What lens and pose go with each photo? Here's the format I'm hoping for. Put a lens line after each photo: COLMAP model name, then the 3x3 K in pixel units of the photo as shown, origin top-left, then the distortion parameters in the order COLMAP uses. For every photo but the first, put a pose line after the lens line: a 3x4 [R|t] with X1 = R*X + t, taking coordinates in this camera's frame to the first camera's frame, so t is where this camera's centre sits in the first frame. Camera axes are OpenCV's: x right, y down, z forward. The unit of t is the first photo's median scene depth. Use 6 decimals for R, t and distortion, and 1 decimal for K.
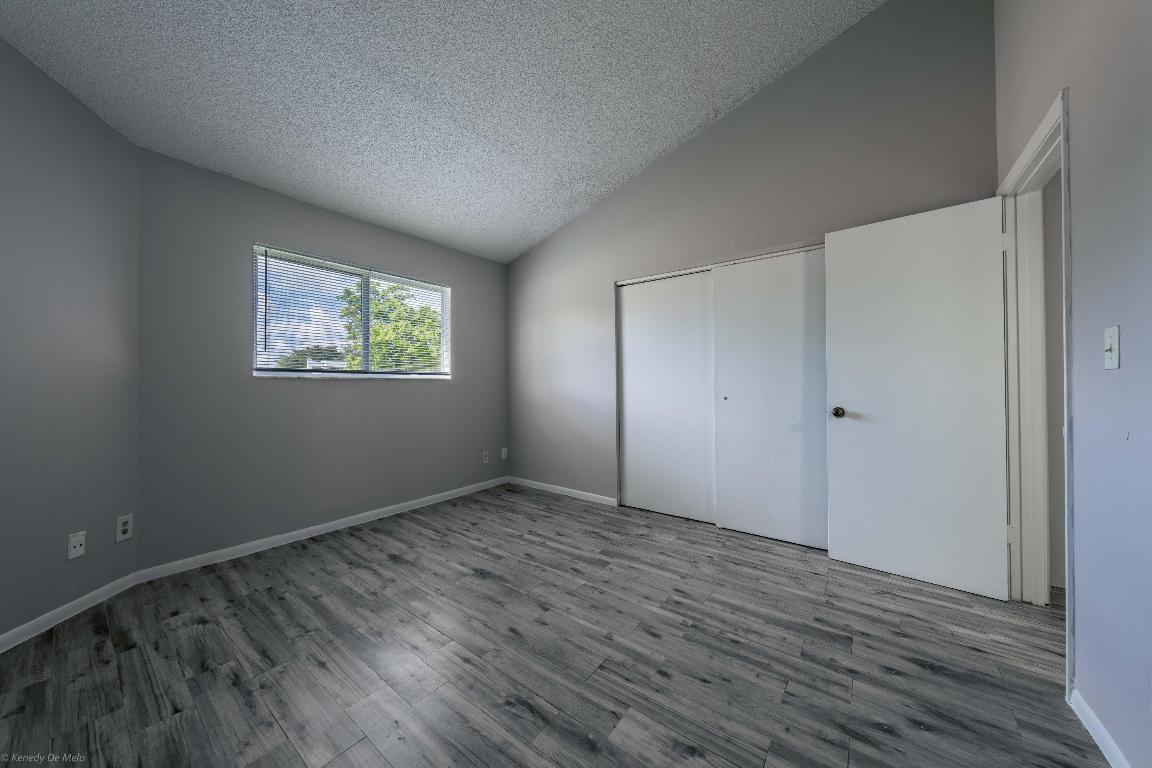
lens RADIAL K [[391.4, 0, 577.7], [0, 391.4, 379.9], [0, 0, 1]] dist [0.000063, -0.000448]
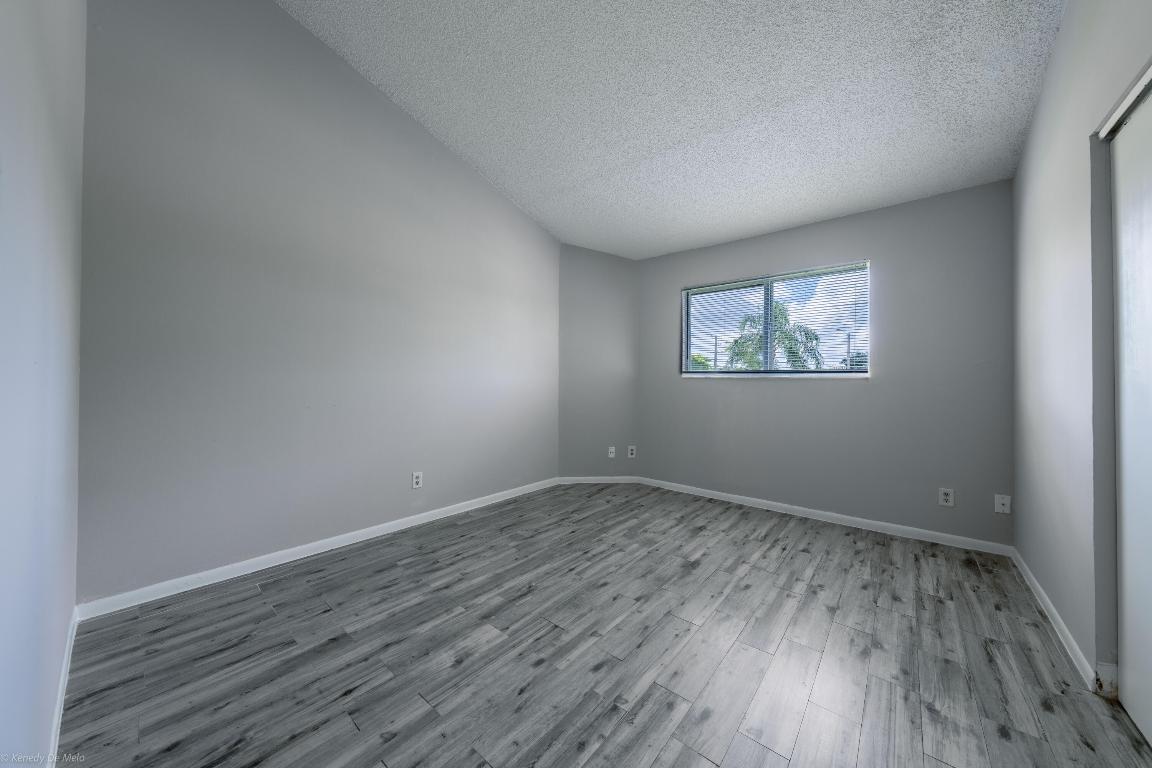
lens RADIAL K [[391.4, 0, 577.3], [0, 391.4, 381.2], [0, 0, 1]] dist [0.000063, -0.000448]
pose [[-0.048296, 0.003899, -0.998825, 0.792138], [-0.000147, 0.999992, 0.003911, 0.002555], [0.998833, 0.000336, -0.048296, 0.732786]]
